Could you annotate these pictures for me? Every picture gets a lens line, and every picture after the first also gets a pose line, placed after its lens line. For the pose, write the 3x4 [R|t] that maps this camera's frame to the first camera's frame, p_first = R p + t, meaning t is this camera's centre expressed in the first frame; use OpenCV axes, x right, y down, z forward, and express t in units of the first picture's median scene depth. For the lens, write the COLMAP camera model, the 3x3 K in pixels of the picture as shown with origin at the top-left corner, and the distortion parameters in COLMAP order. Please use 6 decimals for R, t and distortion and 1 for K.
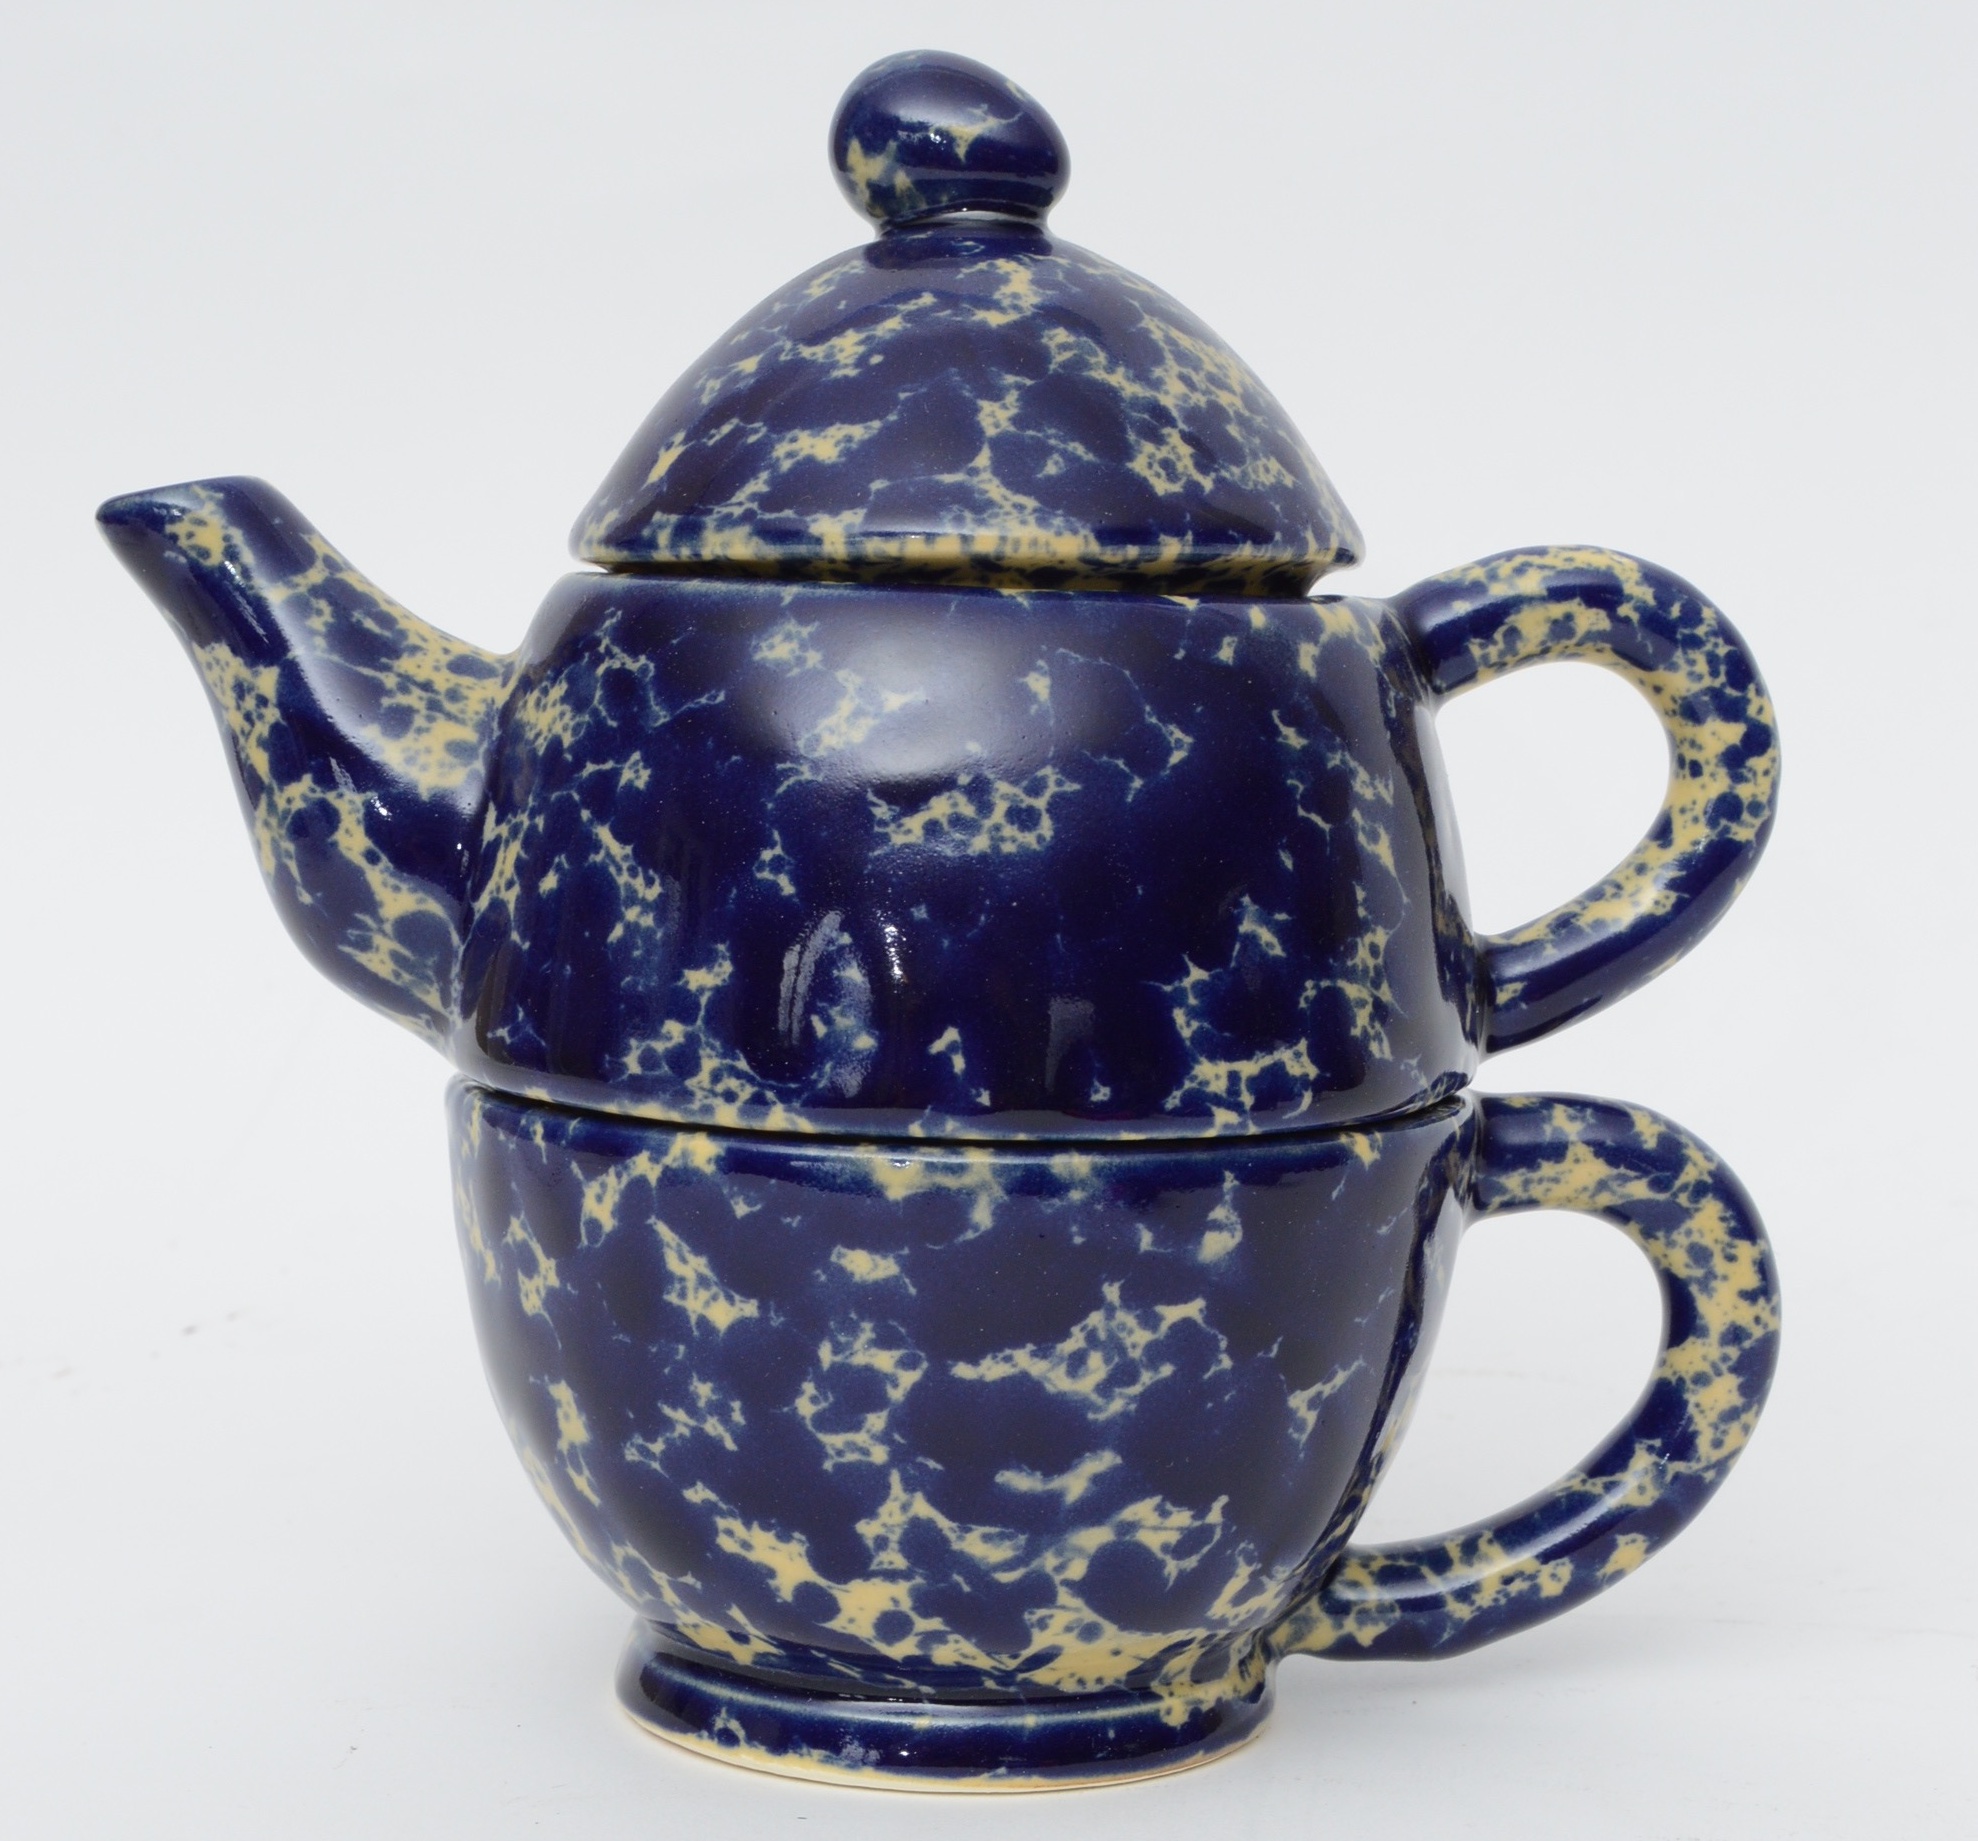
lens RADIAL K [[4157.2, 0, 984.5], [0, 4157.2, 856.6], [0, 0, 1]] dist [-0.000050, 0.000000]
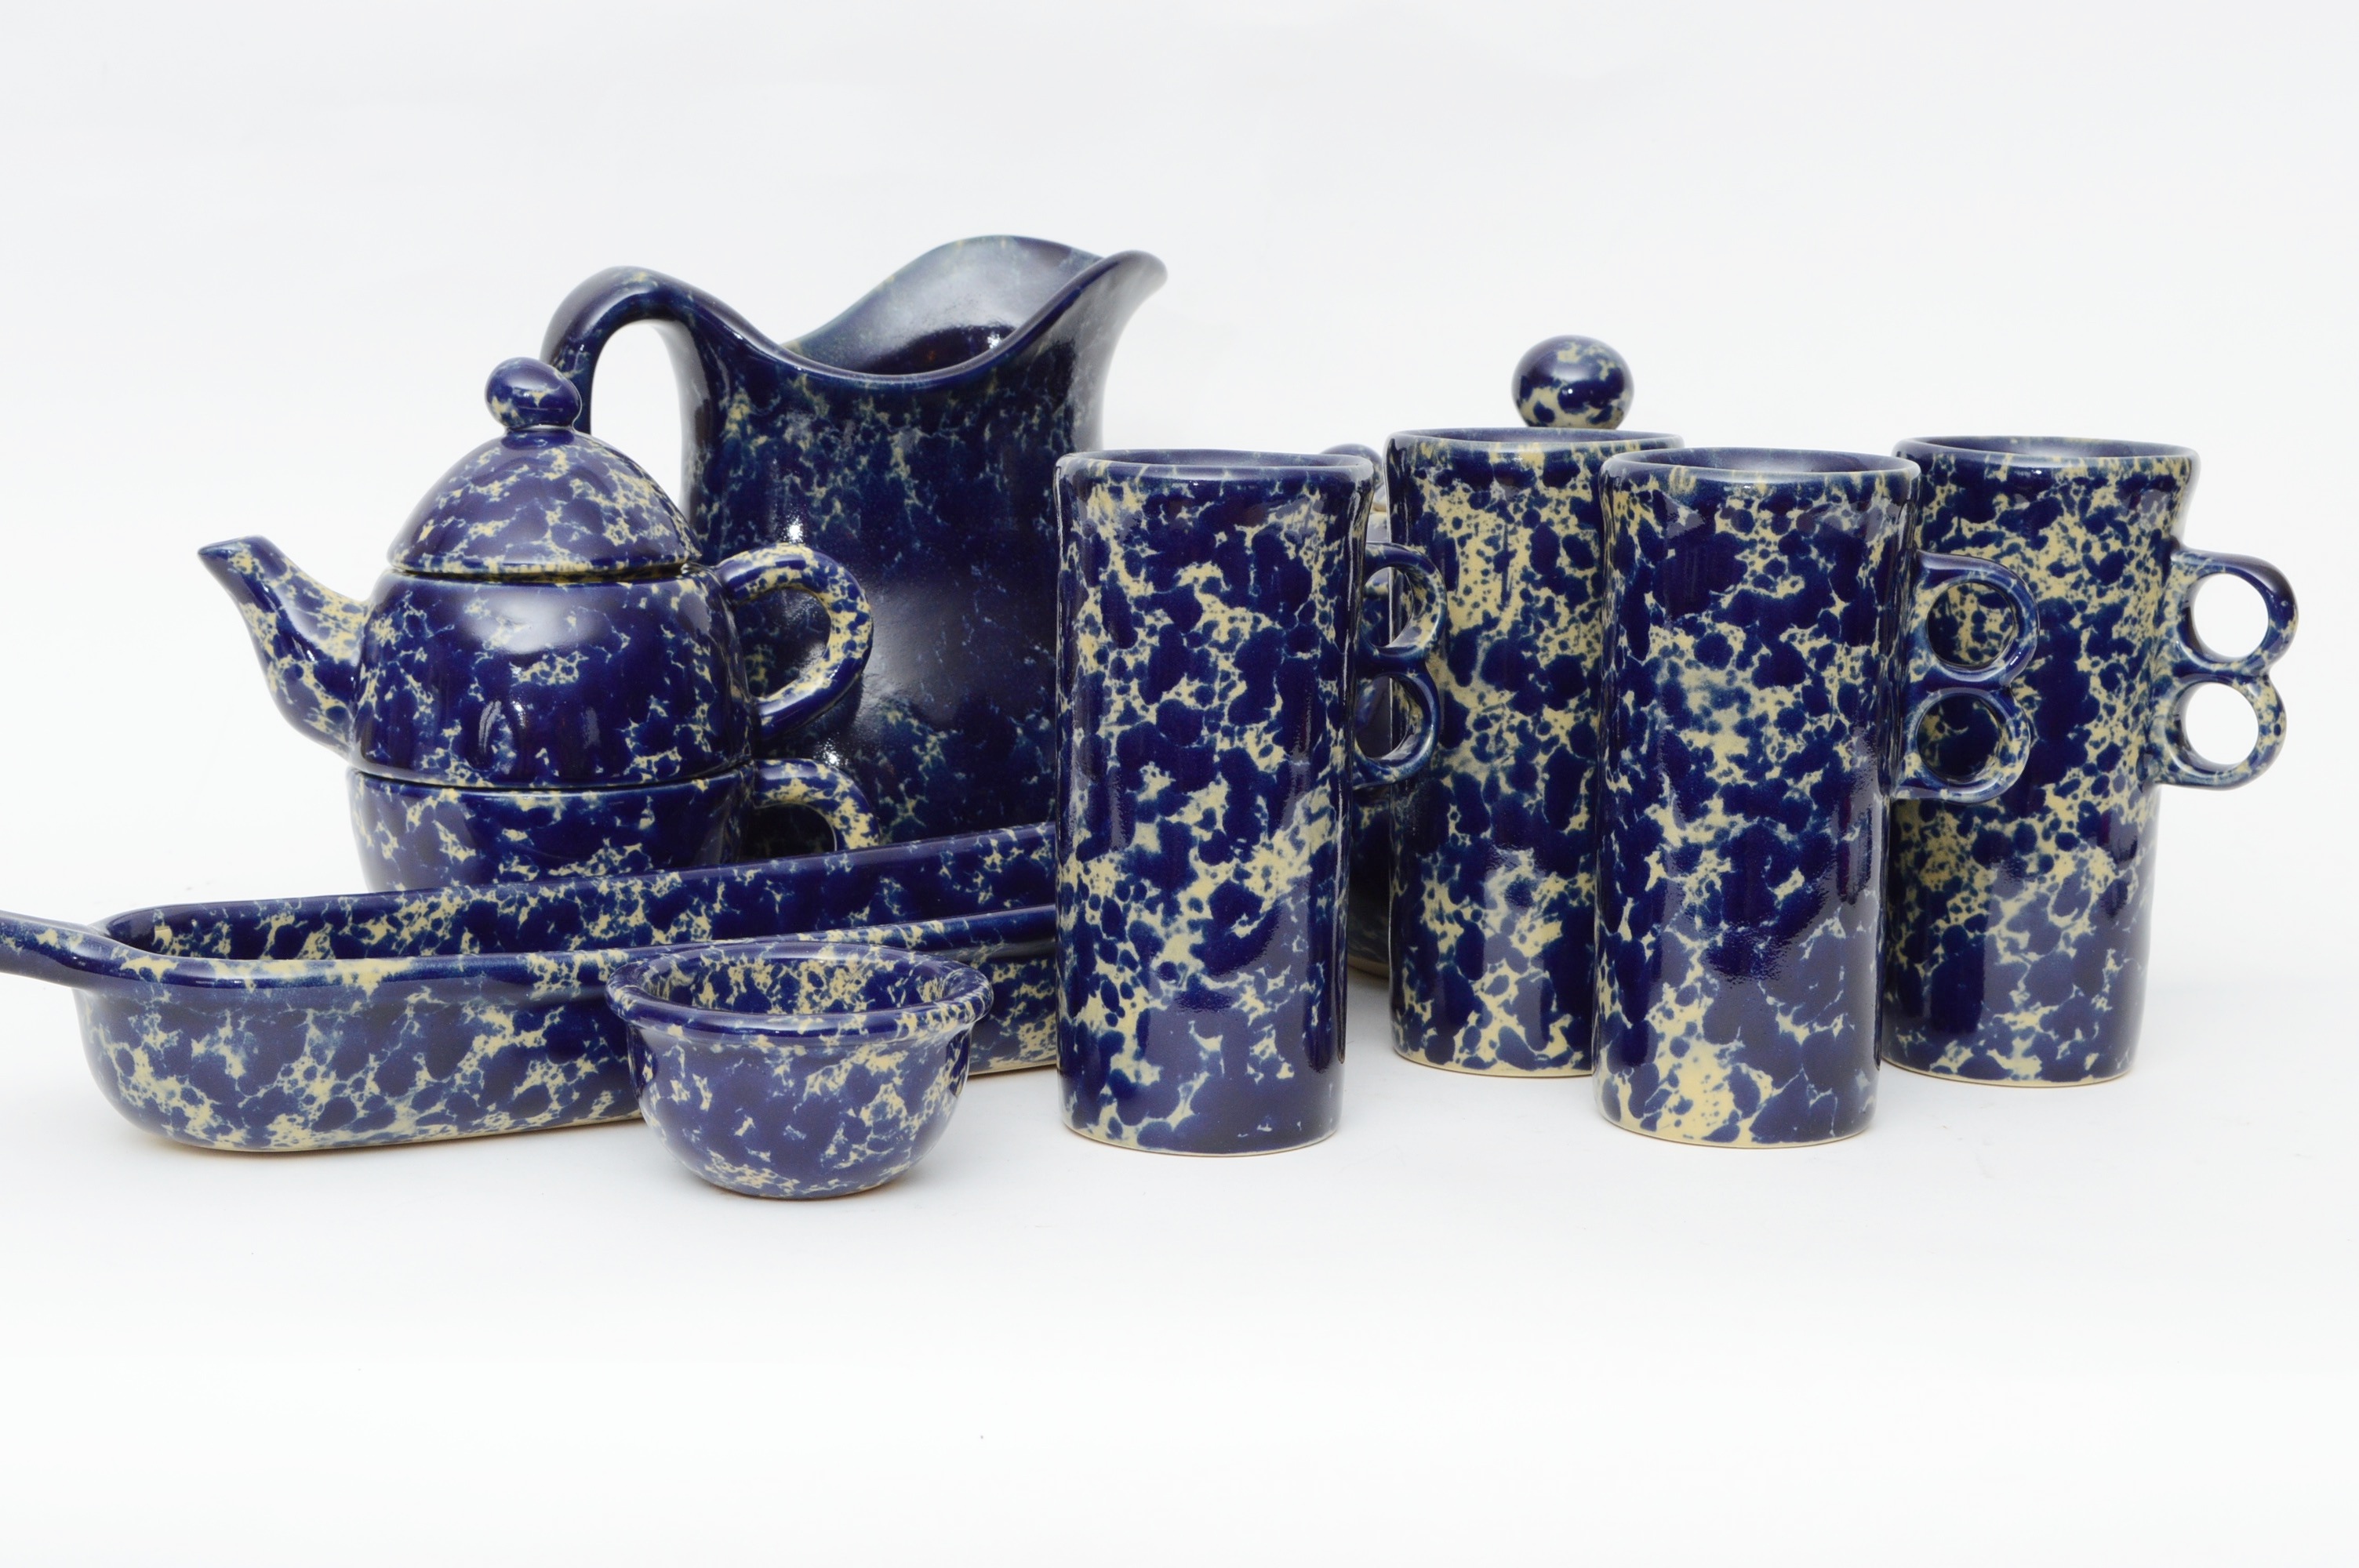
lens RADIAL K [[3982.9, 0, 1184.7], [0, 3982.9, 781.0], [0, 0, 1]] dist [0.006361, 0.000000]
pose [[0.990161, -0.033691, 0.135814, 0.051023], [0.021850, 0.995902, 0.087754, -0.152075], [-0.138214, -0.083924, 0.986840, -1.585969]]
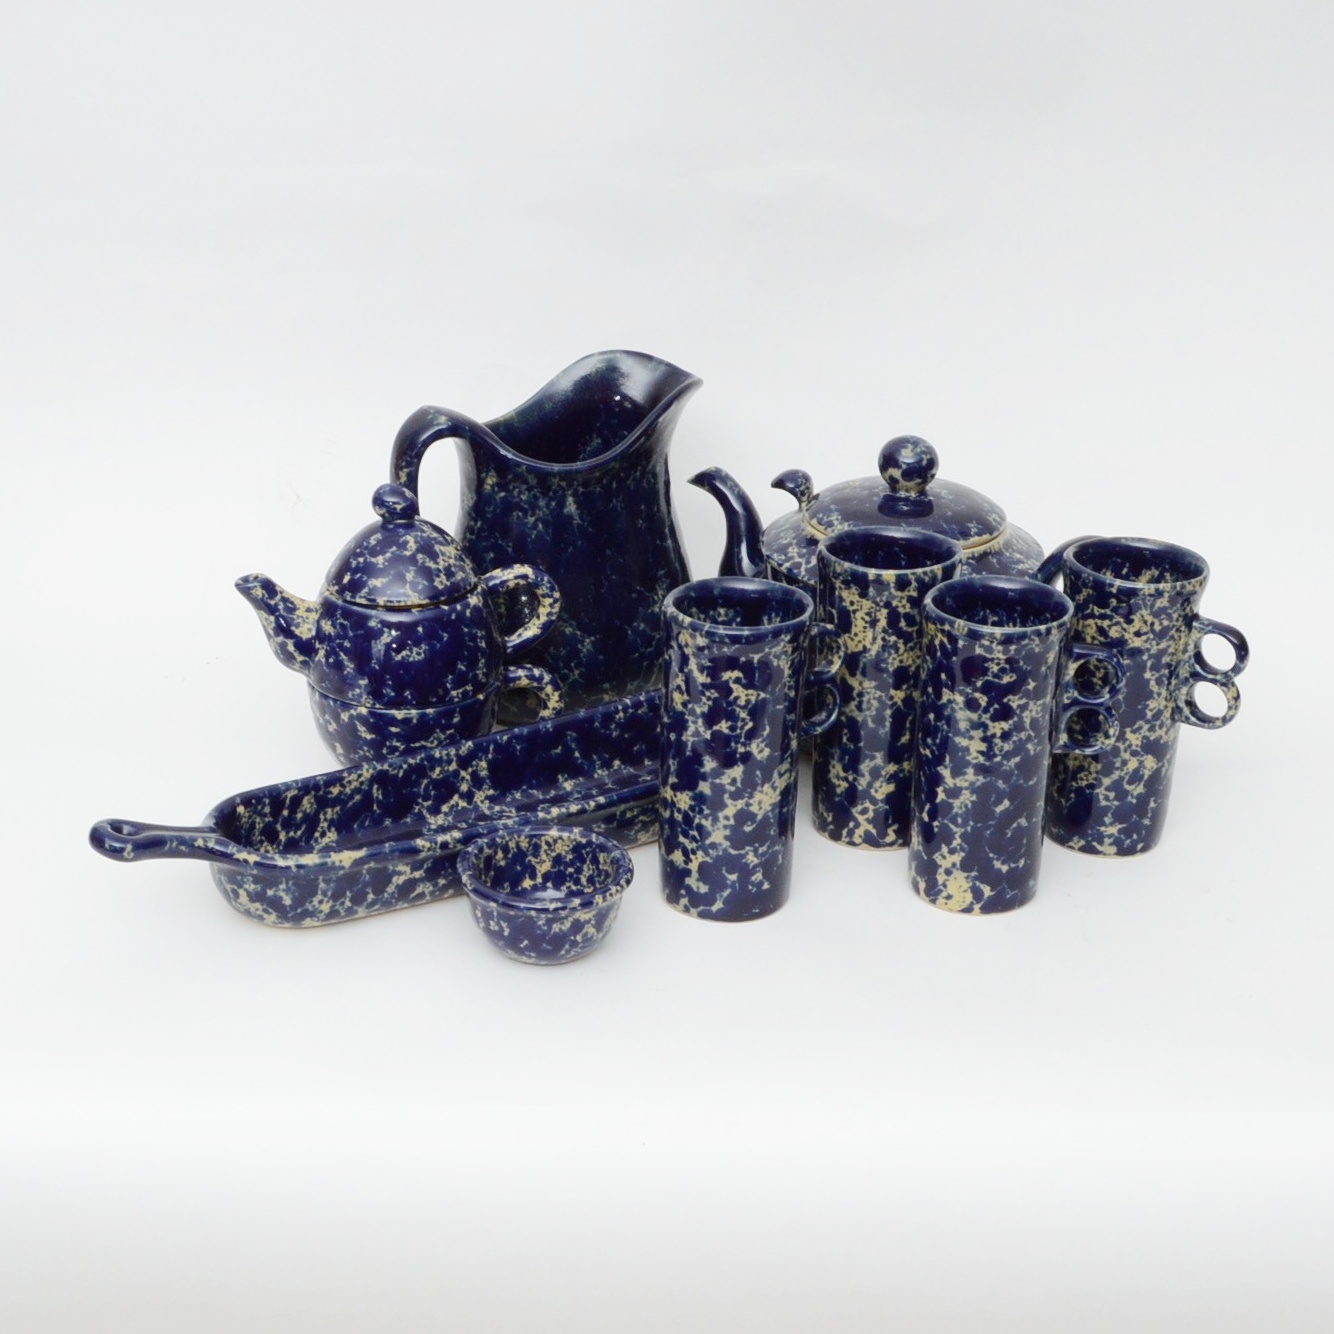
lens RADIAL K [[2423.0, 0, 681.3], [0, 2423.0, 714.2], [0, 0, 1]] dist [-0.096230, 0.000000]
pose [[0.988397, -0.059084, 0.139931, -0.098969], [0.007370, 0.938815, 0.344342, -1.021760], [-0.151714, -0.339315, 0.928358, -2.052889]]
